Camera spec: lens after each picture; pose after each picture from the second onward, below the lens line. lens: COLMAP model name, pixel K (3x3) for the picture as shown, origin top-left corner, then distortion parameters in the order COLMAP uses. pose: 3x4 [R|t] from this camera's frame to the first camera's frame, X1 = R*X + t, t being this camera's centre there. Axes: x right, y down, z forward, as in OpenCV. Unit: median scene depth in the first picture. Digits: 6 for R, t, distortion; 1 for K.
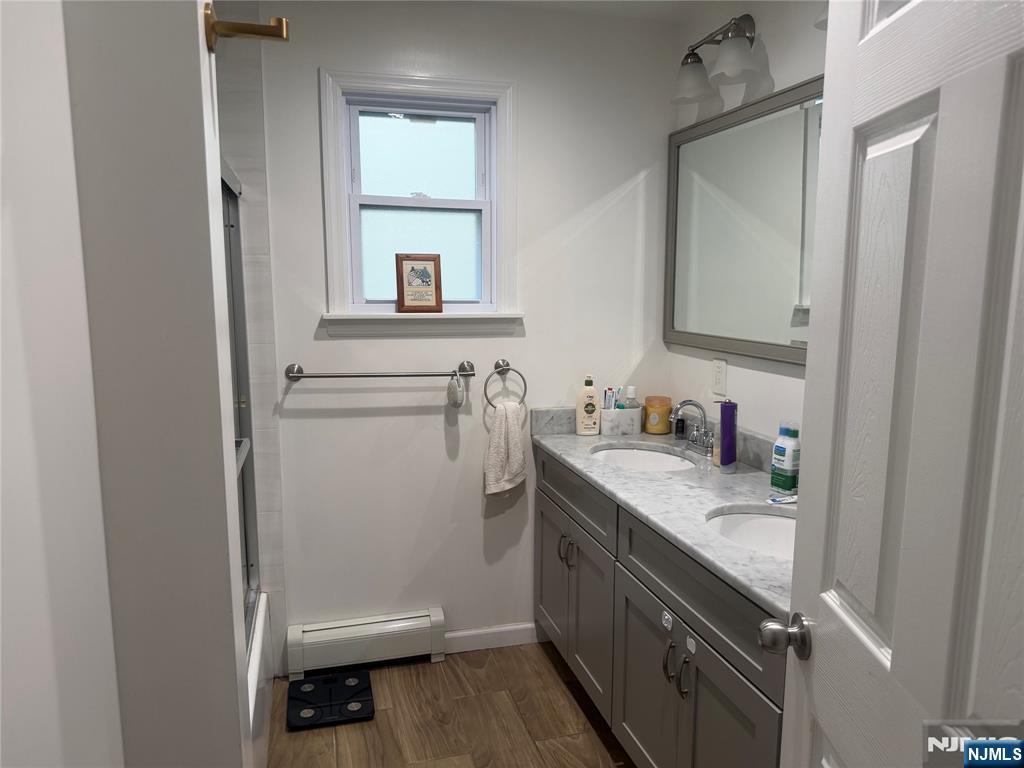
lens RADIAL K [[697.3, 0, 512.0], [0, 697.3, 384.0], [0, 0, 1]] dist [-0.019798, -0.004716]
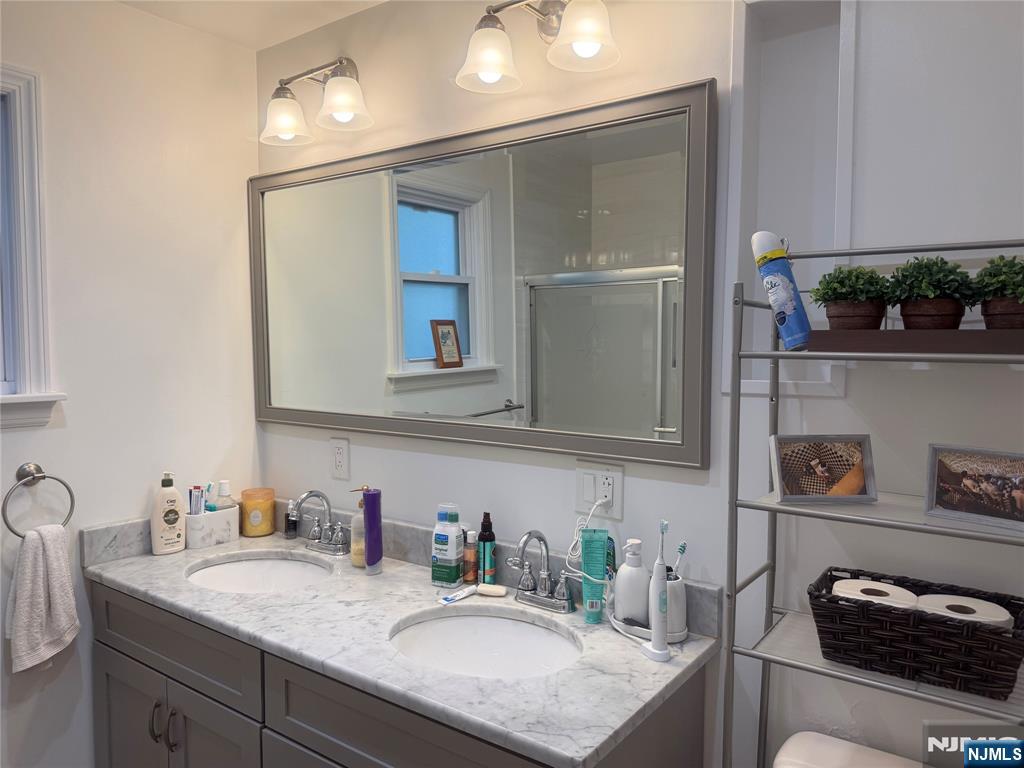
lens RADIAL K [[697.3, 0, 512.0], [0, 697.3, 384.0], [0, 0, 1]] dist [-0.019798, -0.004716]
pose [[0.776431, -0.033328, 0.629320, -0.075765], [0.093212, 0.993690, -0.062377, -0.029078], [-0.623270, 0.107092, 0.774639, 0.190841]]
